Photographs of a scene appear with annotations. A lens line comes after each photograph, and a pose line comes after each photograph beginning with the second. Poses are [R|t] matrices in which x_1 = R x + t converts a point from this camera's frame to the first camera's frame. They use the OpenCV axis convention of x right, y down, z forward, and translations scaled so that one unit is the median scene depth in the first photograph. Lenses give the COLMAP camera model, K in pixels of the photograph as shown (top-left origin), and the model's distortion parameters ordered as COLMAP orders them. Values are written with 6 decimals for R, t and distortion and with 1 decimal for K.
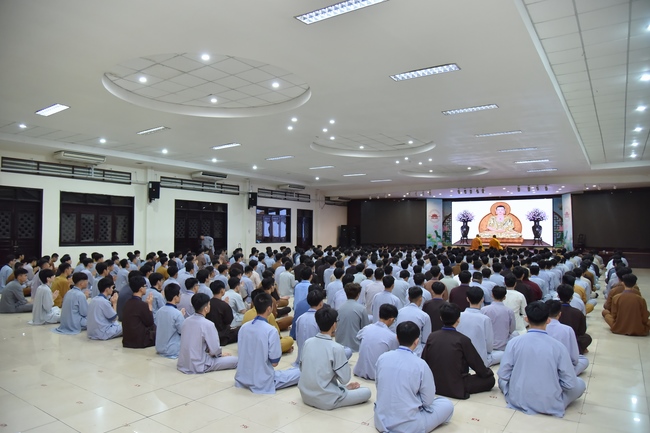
lens RADIAL K [[449.5, 0, 325.0], [0, 449.5, 216.5], [0, 0, 1]] dist [-0.086339, 0.075471]
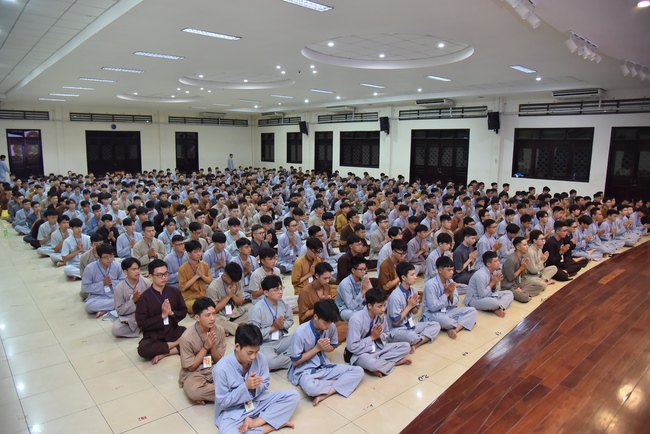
lens RADIAL K [[449.5, 0, 325.0], [0, 449.5, 217.0], [0, 0, 1]] dist [-0.086339, 0.075471]
pose [[-0.214890, 0.114567, -0.969895, 0.805104], [-0.003734, 0.992992, 0.118123, 0.046008], [0.976631, 0.029005, -0.212957, 1.032723]]
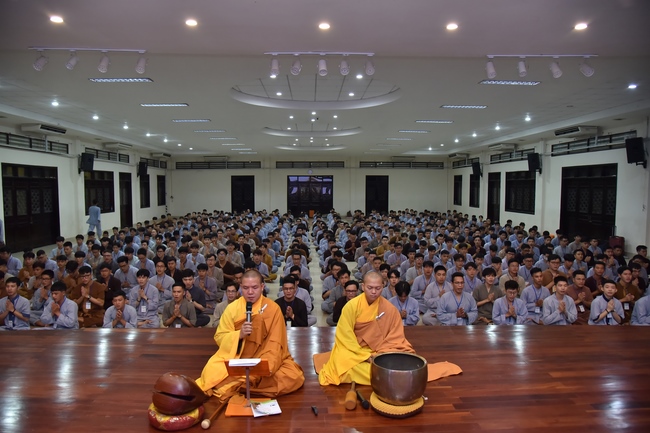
lens RADIAL K [[449.5, 0, 325.0], [0, 449.5, 216.5], [0, 0, 1]] dist [-0.086339, 0.075471]
pose [[-0.795900, -0.002787, -0.605421, 0.563172], [-0.026647, 0.999182, 0.030431, 0.044287], [0.604841, 0.040353, -0.795323, 1.413645]]
